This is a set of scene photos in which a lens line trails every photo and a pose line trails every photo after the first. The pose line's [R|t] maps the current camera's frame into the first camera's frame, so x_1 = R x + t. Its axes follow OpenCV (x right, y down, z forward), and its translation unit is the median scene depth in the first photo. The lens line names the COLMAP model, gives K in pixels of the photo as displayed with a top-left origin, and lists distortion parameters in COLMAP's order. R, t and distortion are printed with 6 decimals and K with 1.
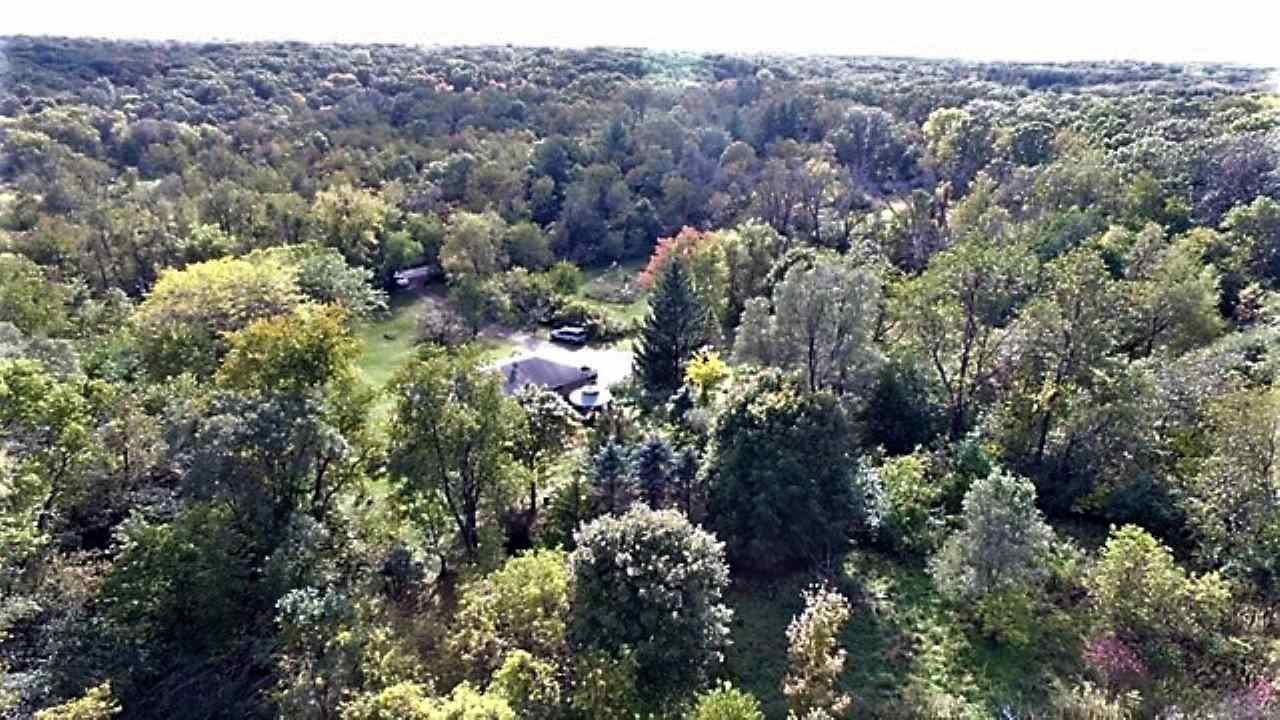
lens RADIAL K [[751.6, 0, 648.4], [0, 751.6, 351.6], [0, 0, 1]] dist [-0.009389, 0.009409]
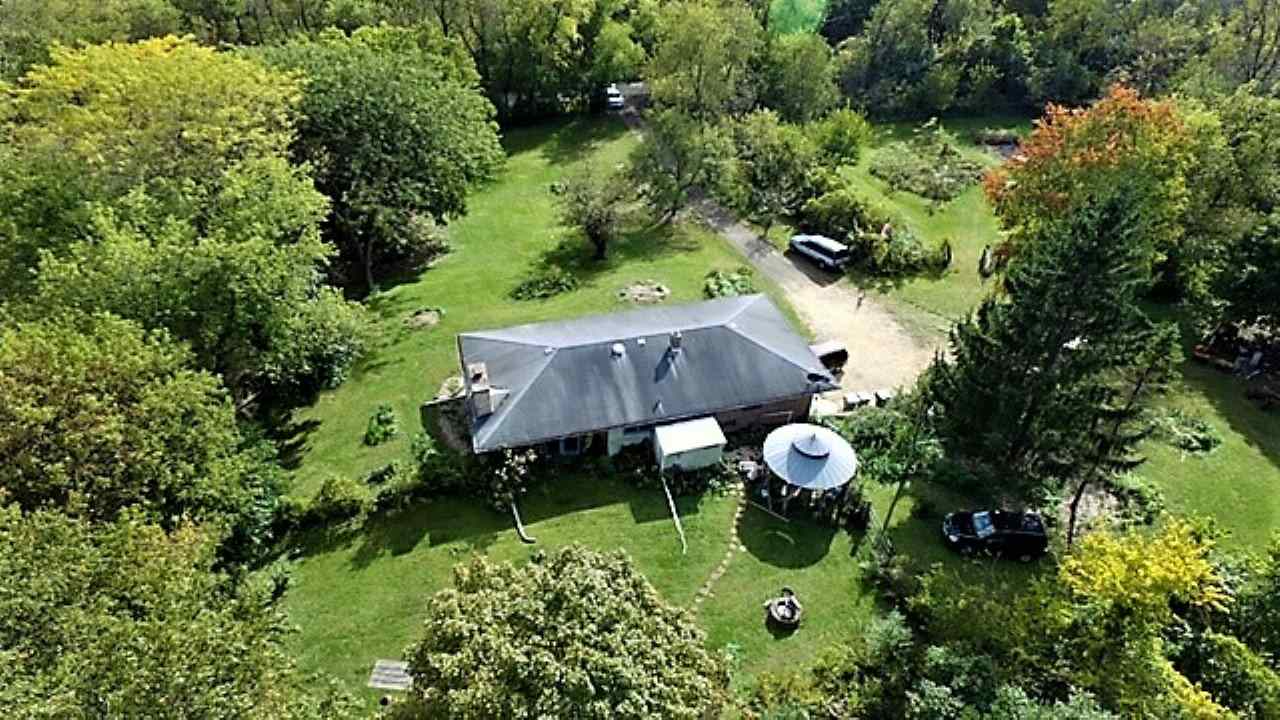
lens RADIAL K [[751.6, 0, 641.7], [0, 751.6, 351.0], [0, 0, 1]] dist [-0.009389, 0.009409]
pose [[0.916517, 0.250746, -0.311646, -0.041759], [-0.170680, 0.949790, 0.262237, -0.097984], [0.361753, -0.187153, 0.913295, 0.530544]]
